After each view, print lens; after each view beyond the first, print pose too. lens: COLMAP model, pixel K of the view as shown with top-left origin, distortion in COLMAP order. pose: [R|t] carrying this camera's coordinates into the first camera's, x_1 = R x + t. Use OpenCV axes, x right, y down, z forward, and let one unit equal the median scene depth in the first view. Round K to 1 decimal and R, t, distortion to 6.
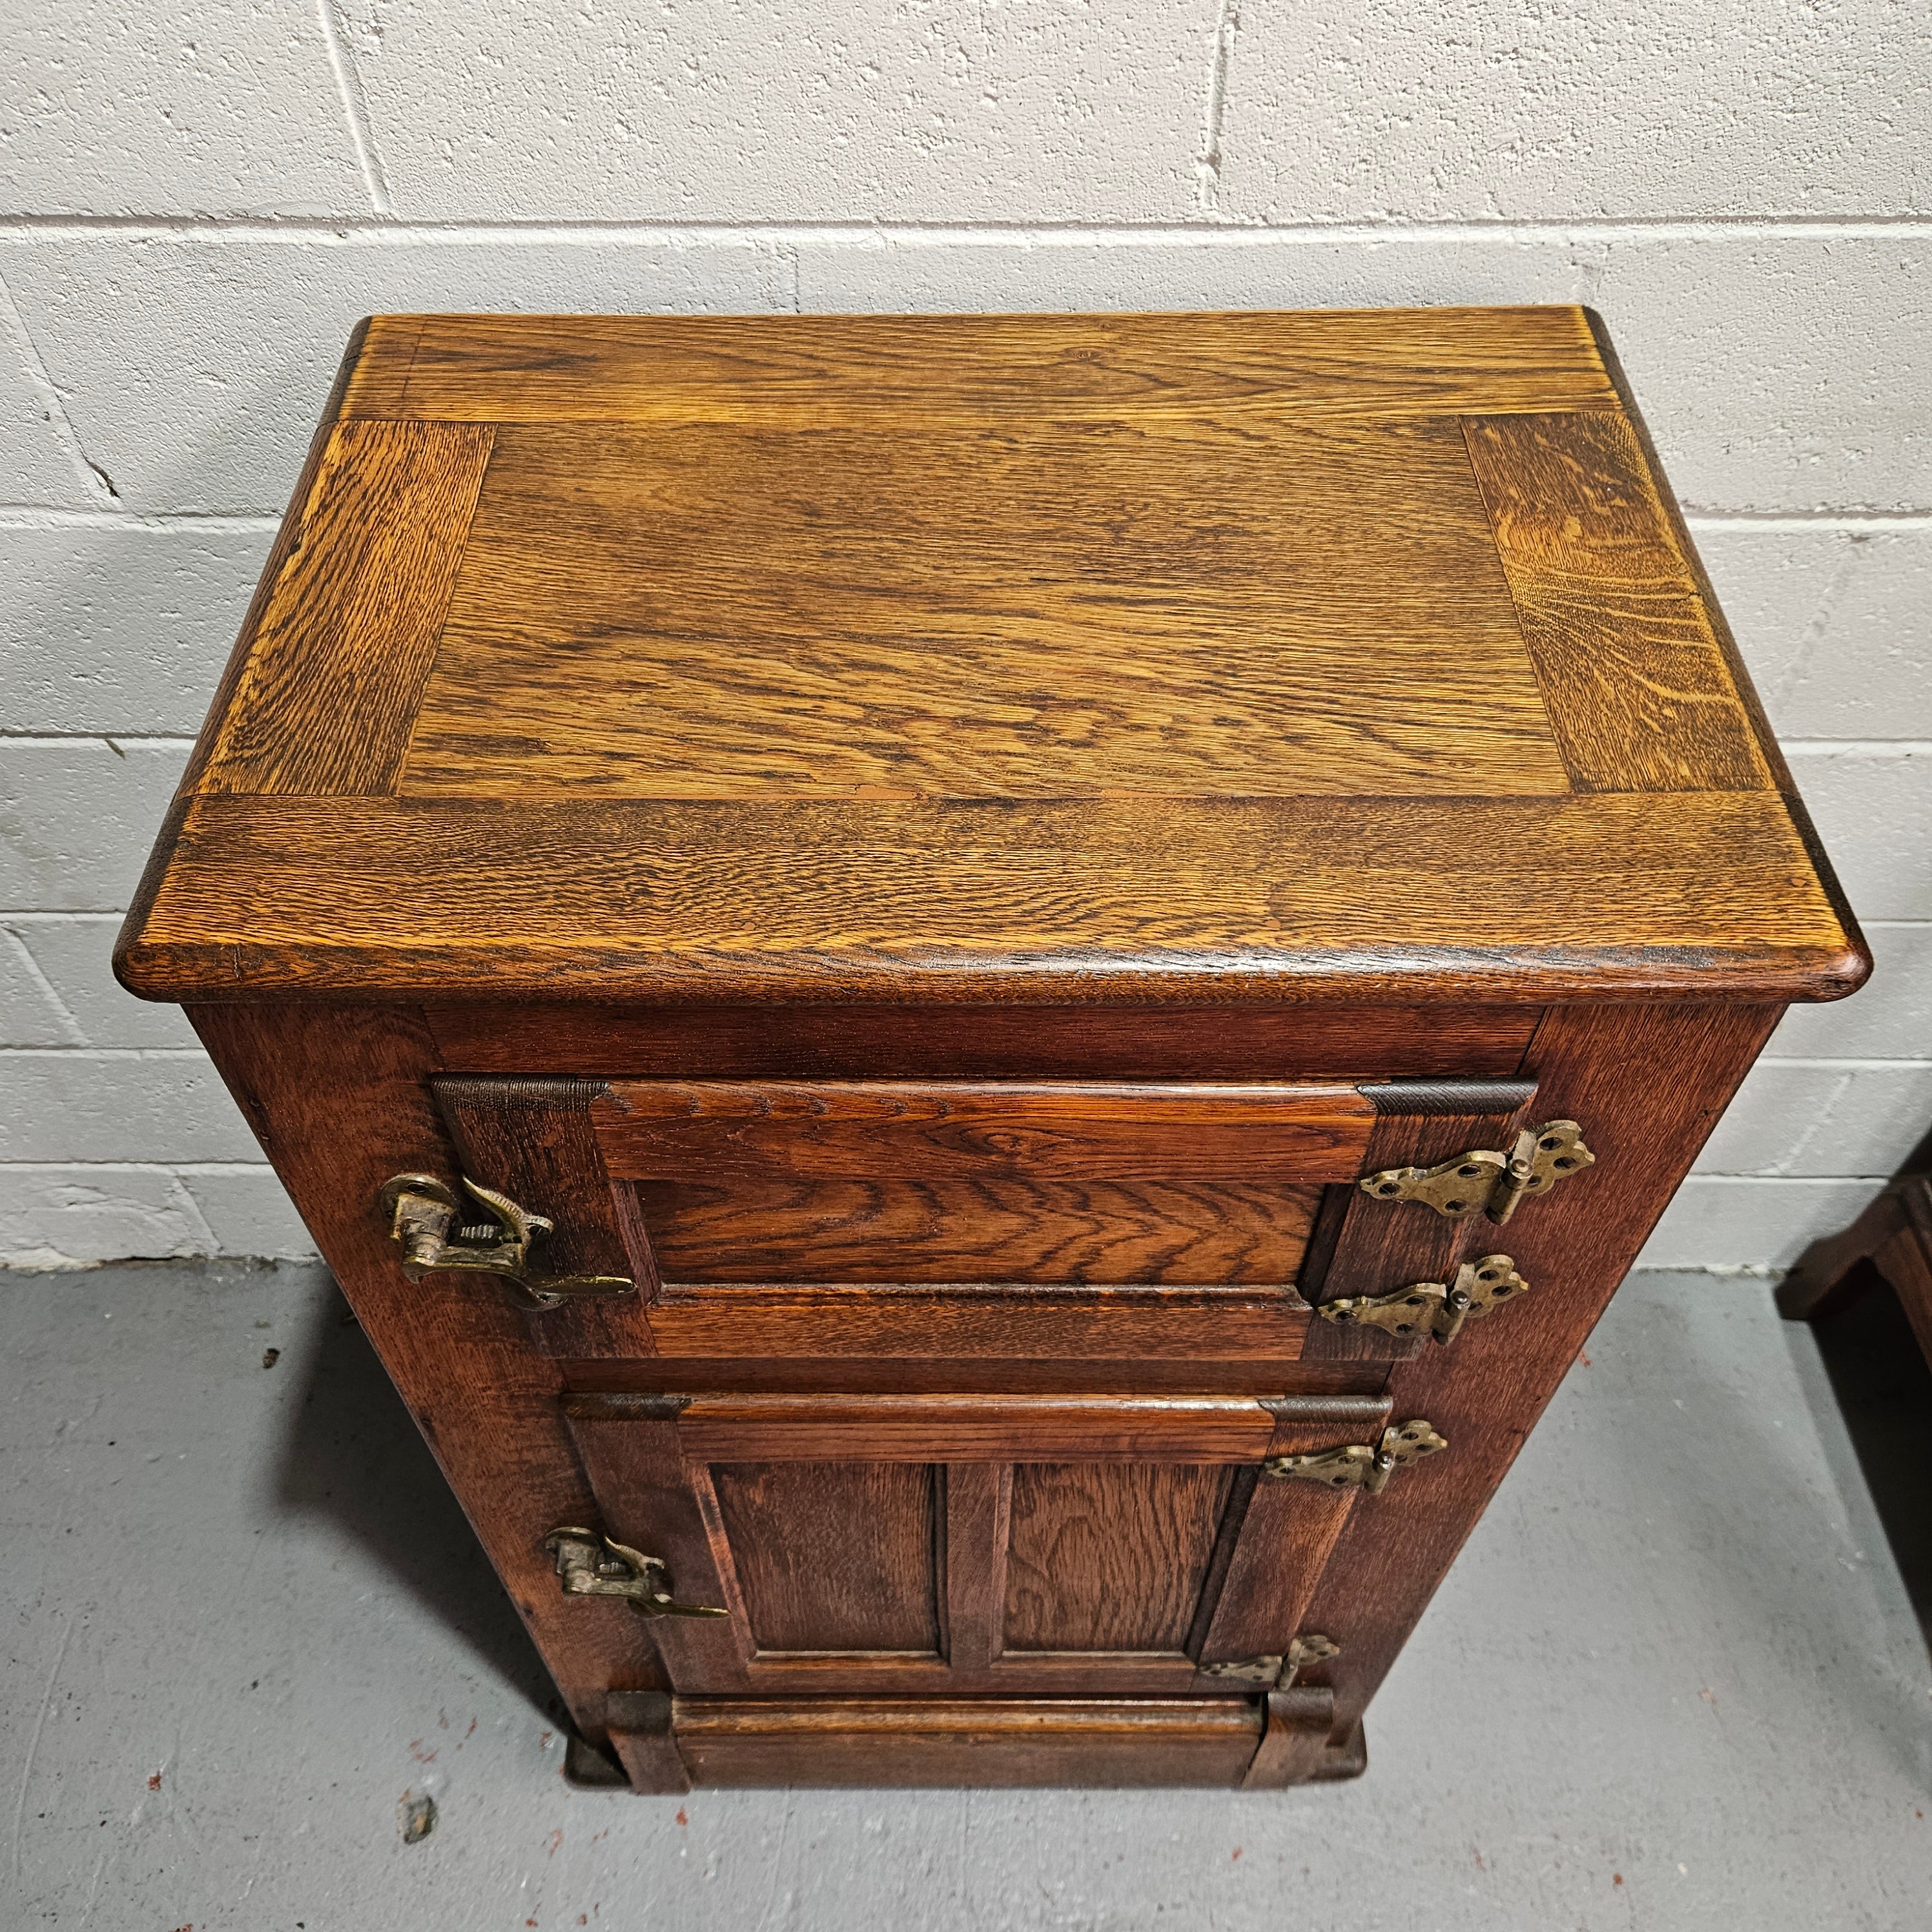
lens RADIAL K [[1739.6, 0, 939.8], [0, 1739.6, 970.5], [0, 0, 1]] dist [0.070116, -0.073090]
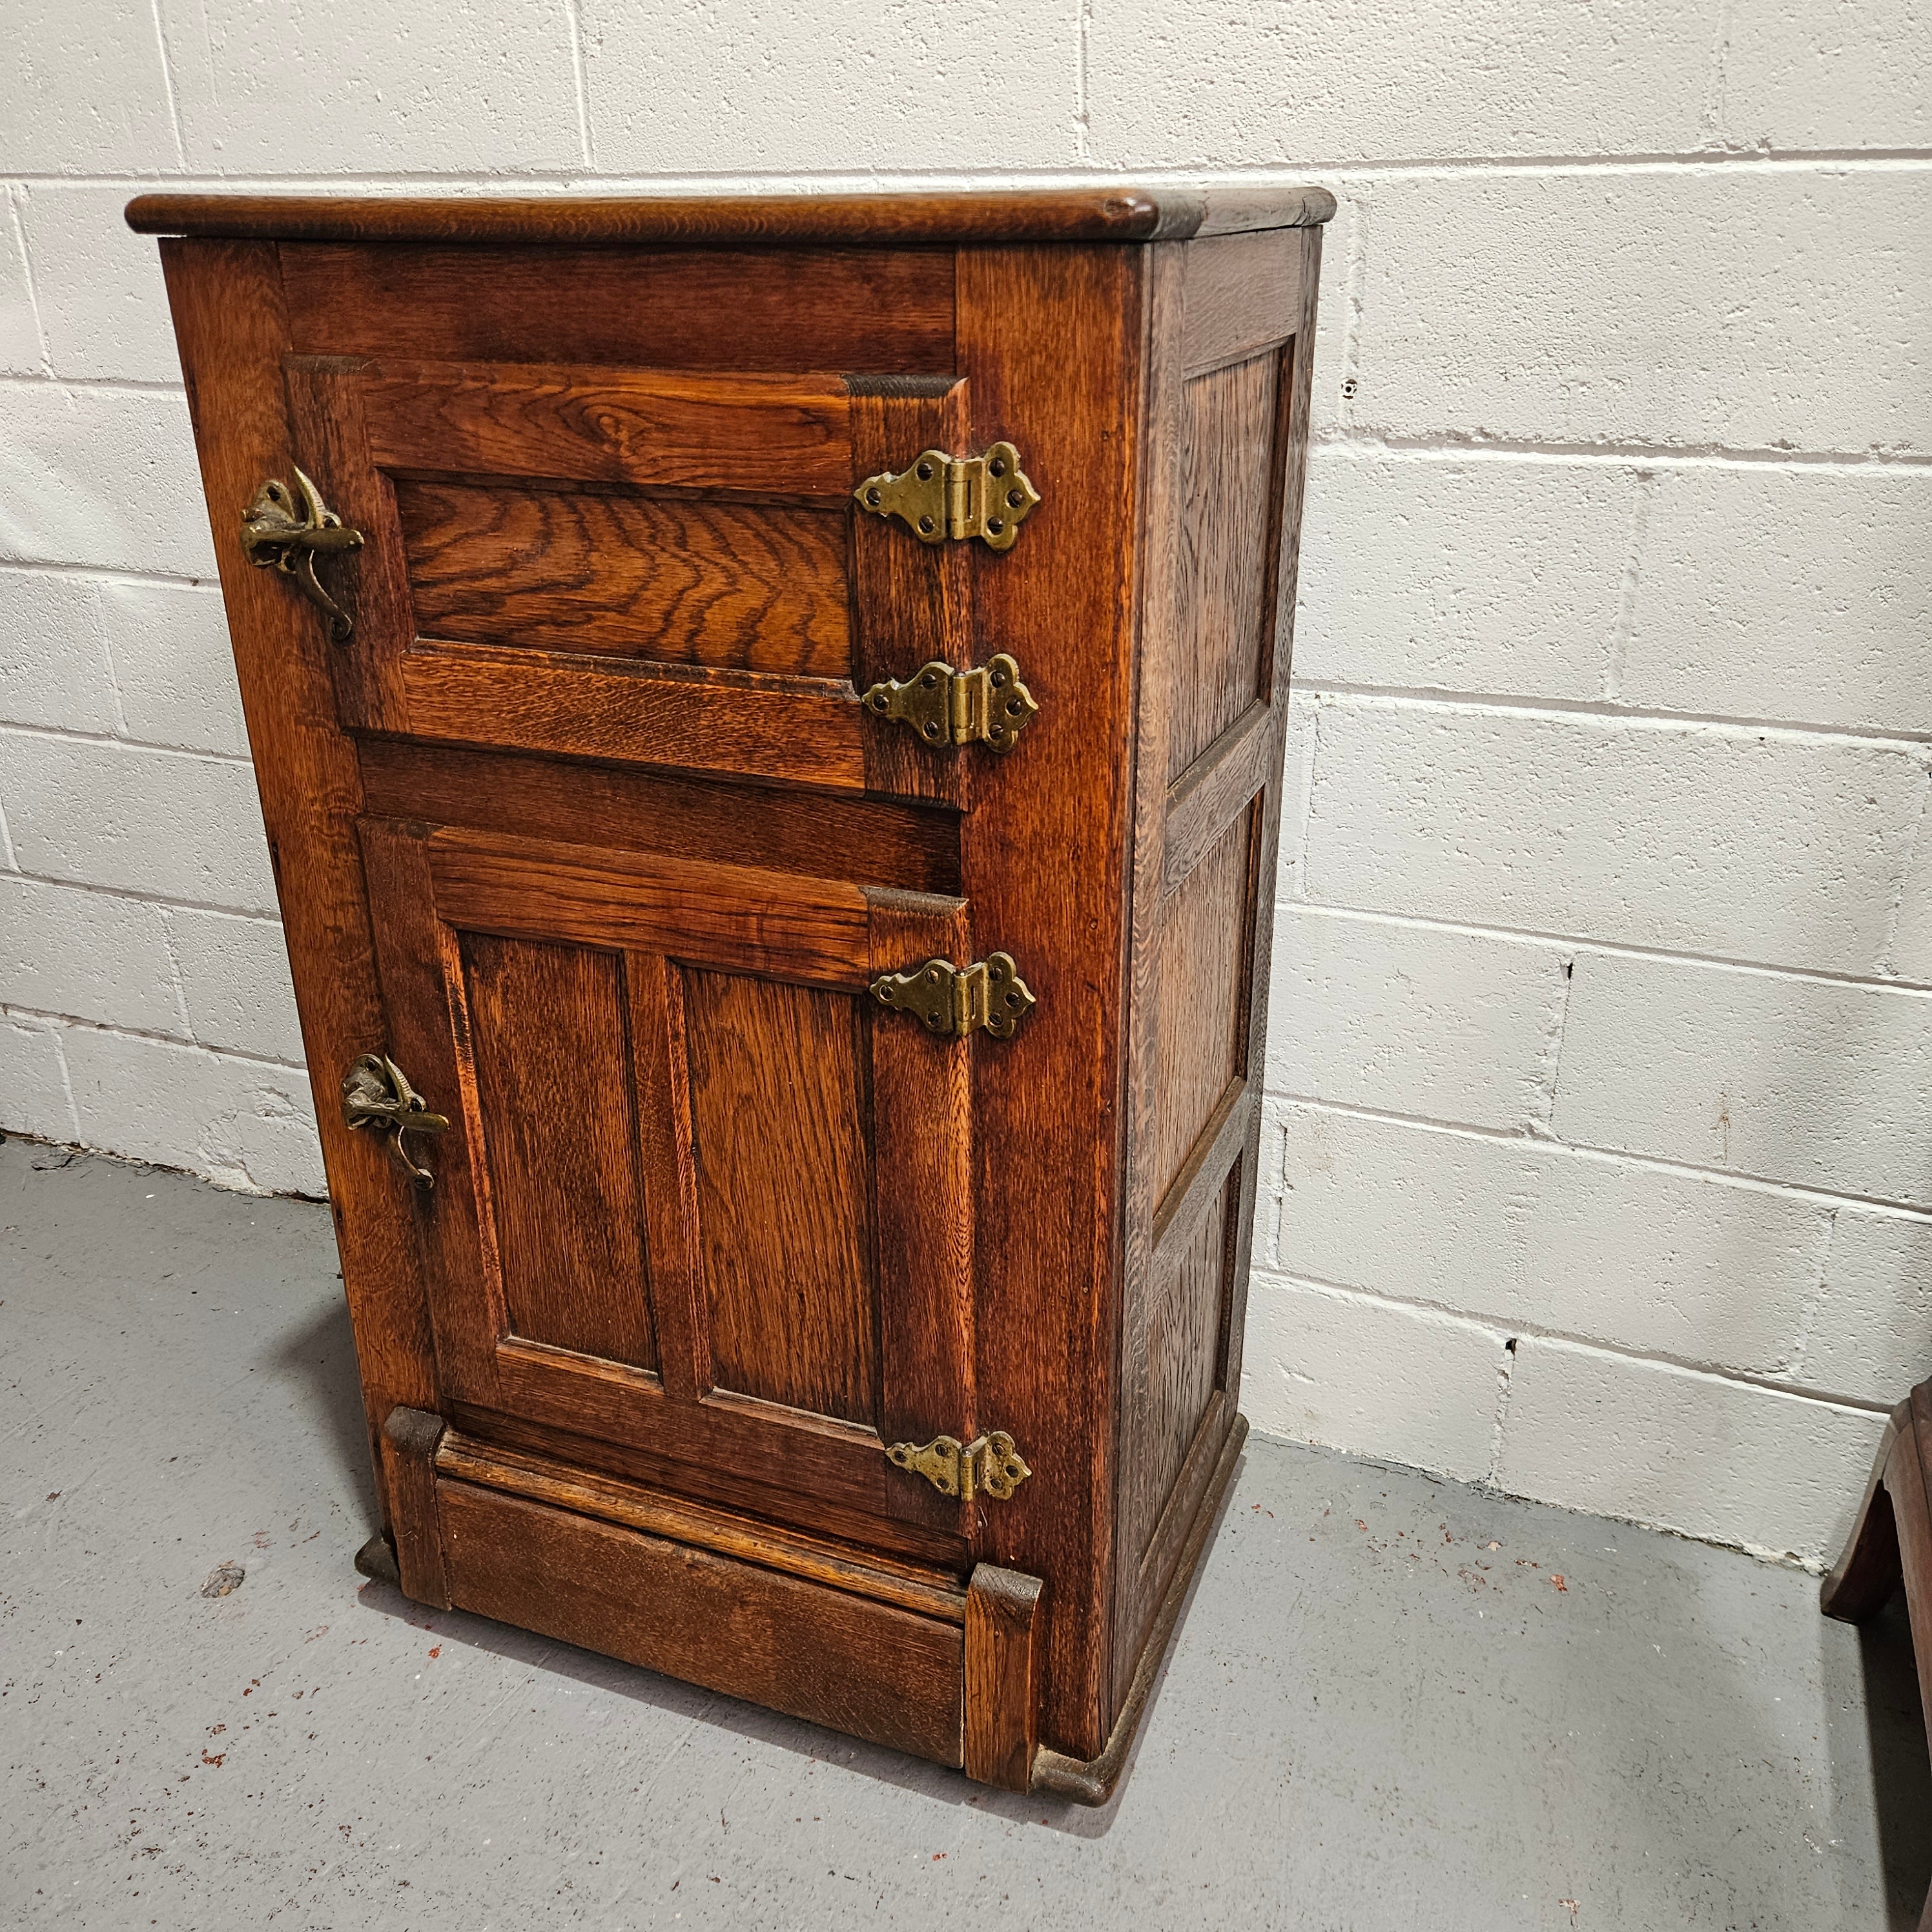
lens RADIAL K [[1739.6, 0, 971.0], [0, 1739.6, 959.3], [0, 0, 1]] dist [0.070116, -0.073090]
pose [[0.928087, 0.147729, -0.341805, 0.680694], [-0.288724, 0.865166, -0.410033, 0.771994], [0.235144, 0.479233, 0.845602, 0.094270]]
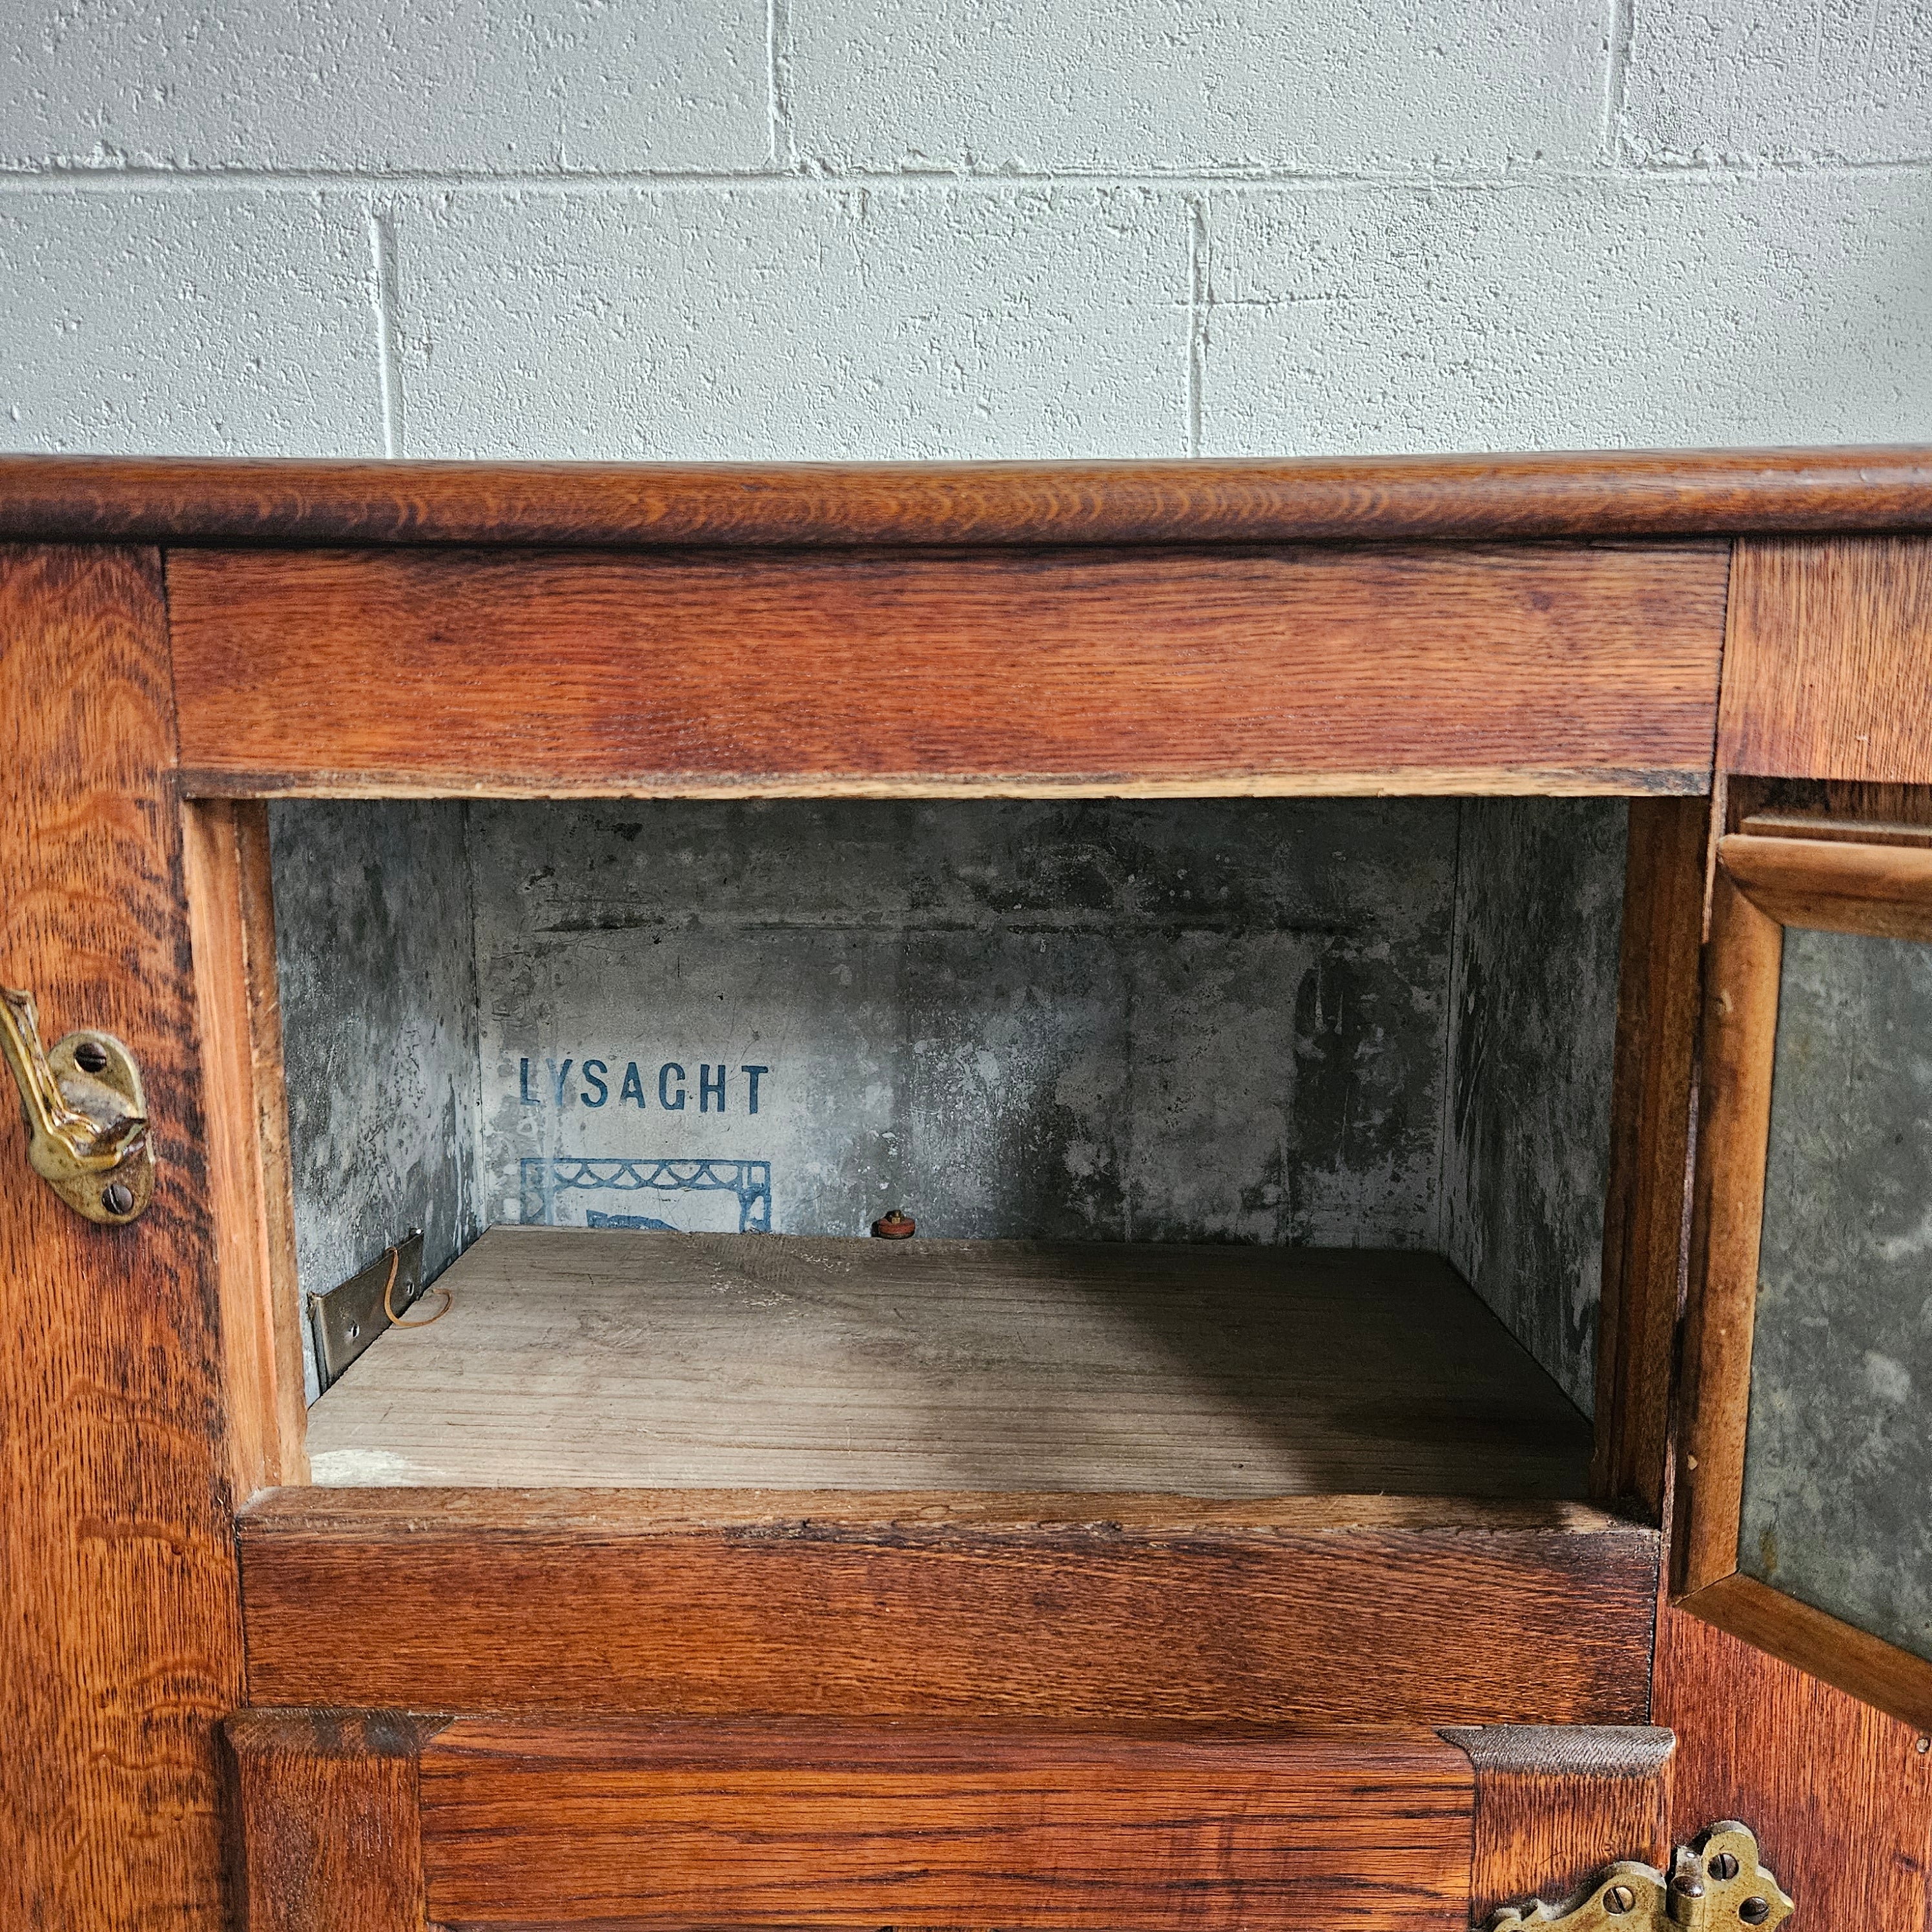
lens RADIAL K [[1739.6, 0, 955.6], [0, 1739.6, 972.6], [0, 0, 1]] dist [0.070116, -0.073090]
pose [[0.999777, 0.008795, -0.019192, 0.035451], [-0.019300, 0.749200, -0.662062, 0.472236], [0.008556, 0.662285, 0.749203, 0.427386]]
